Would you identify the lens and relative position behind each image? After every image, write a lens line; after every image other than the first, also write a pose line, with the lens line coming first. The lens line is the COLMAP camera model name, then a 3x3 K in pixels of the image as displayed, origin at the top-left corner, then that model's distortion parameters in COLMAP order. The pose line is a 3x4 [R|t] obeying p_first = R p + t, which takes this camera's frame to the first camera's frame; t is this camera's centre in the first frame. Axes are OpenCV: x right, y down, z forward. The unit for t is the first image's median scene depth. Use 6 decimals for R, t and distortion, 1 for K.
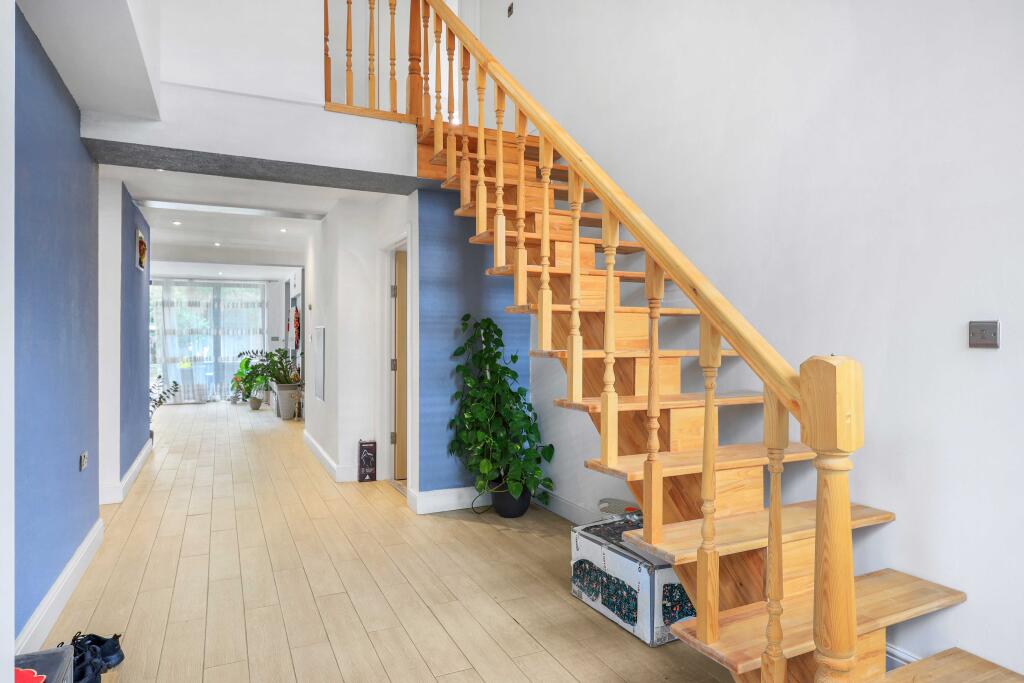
lens RADIAL K [[609.7, 0, 512.0], [0, 609.7, 341.5], [0, 0, 1]] dist [0.001203, 0.000228]
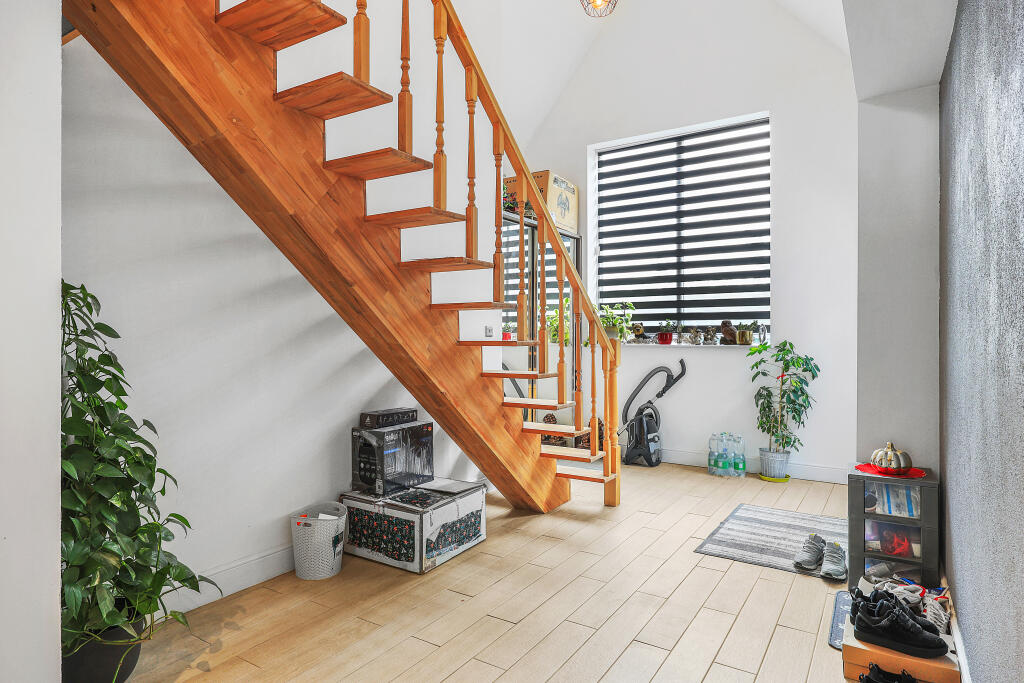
lens RADIAL K [[555.7, 0, 512.0], [0, 555.7, 341.5], [0, 0, 1]] dist [0.000877, 0.000221]
pose [[-0.515493, -0.005340, 0.856877, -0.547435], [0.002673, 0.999966, 0.007840, 0.003448], [-0.856889, 0.006332, -0.515461, 0.929277]]
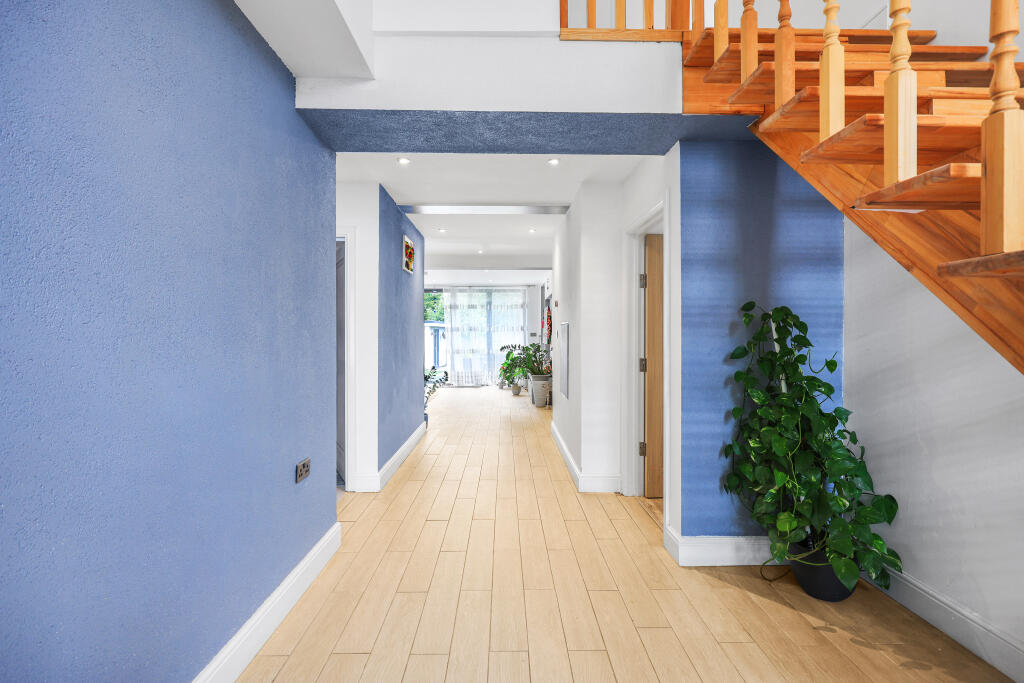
lens RADIAL K [[495.3, 0, 511.6], [0, 495.3, 321.5], [0, 0, 1]] dist [0.001130, 0.000550]
pose [[0.909481, -0.008875, -0.415650, -0.085187], [-0.003970, 0.999541, -0.030029, -0.002444], [0.415726, 0.028961, 0.909029, 0.337339]]
